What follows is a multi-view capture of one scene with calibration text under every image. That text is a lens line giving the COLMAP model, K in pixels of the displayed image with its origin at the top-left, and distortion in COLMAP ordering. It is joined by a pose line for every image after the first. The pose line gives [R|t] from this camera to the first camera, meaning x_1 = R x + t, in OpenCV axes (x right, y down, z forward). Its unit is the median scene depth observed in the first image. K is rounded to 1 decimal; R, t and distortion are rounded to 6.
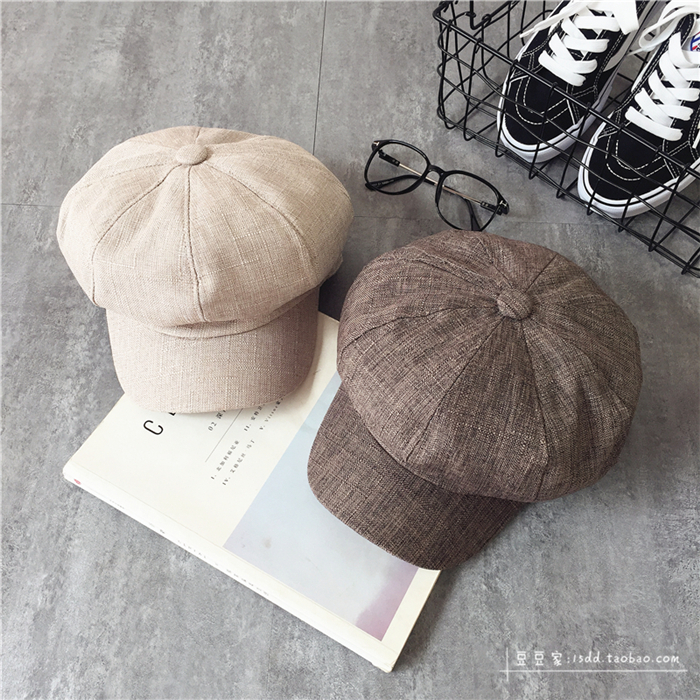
lens RADIAL K [[790.4, 0, 358.4], [0, 790.4, 338.8], [0, 0, 1]] dist [0.099366, -0.155225]
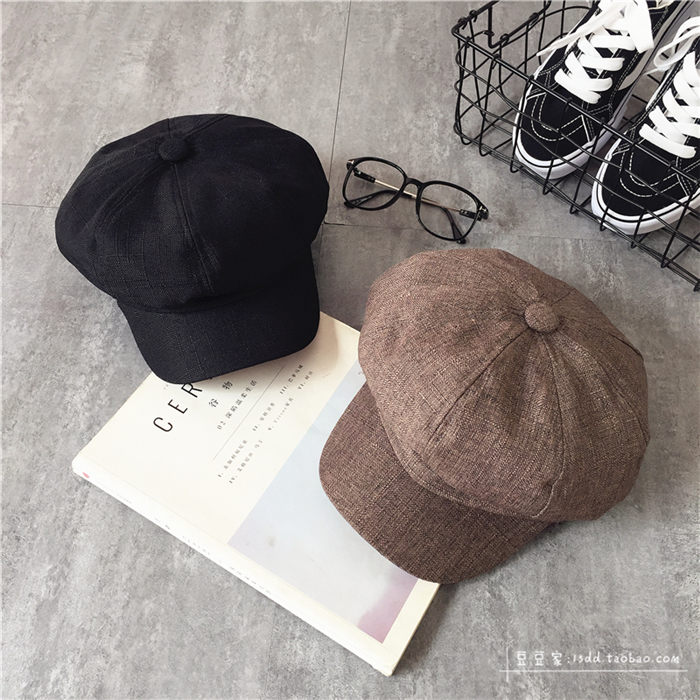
lens RADIAL K [[790.4, 0, 358.4], [0, 790.4, 338.8], [0, 0, 1]] dist [0.099366, -0.155225]
pose [[0.999377, 0.029097, -0.019959, 0.006109], [-0.029873, 0.998763, -0.039752, 0.031416], [0.018778, 0.040323, 0.999010, -0.006474]]
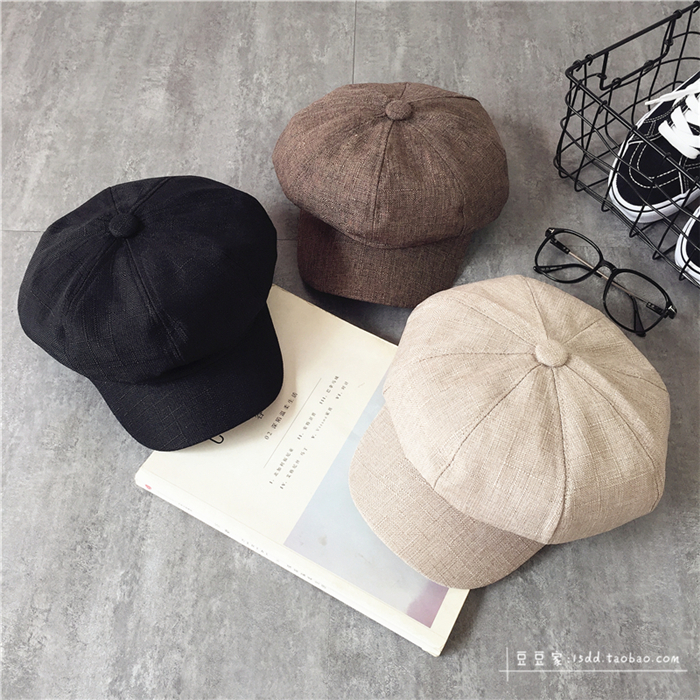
lens RADIAL K [[790.4, 0, 358.4], [0, 790.4, 338.8], [0, 0, 1]] dist [0.099366, -0.155225]
pose [[0.999947, -0.008728, 0.005423, -0.056924], [0.008805, 0.999858, -0.014365, -0.005957], [-0.005297, 0.014412, 0.999882, -0.087854]]
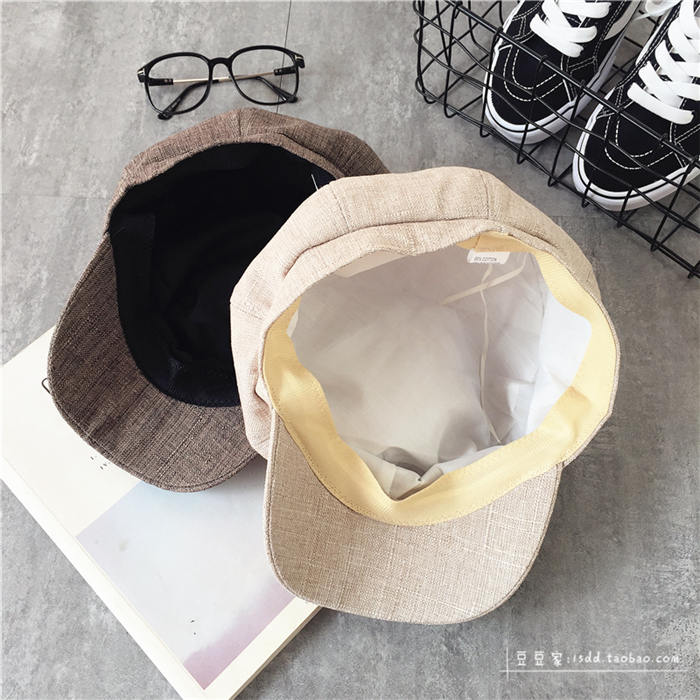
lens RADIAL K [[790.4, 0, 358.4], [0, 790.4, 338.8], [0, 0, 1]] dist [0.099366, -0.155225]
pose [[0.999662, 0.008862, -0.024440, 0.067210], [-0.007243, 0.997824, 0.065537, -0.069677], [0.024967, -0.065338, 0.997551, 0.117617]]
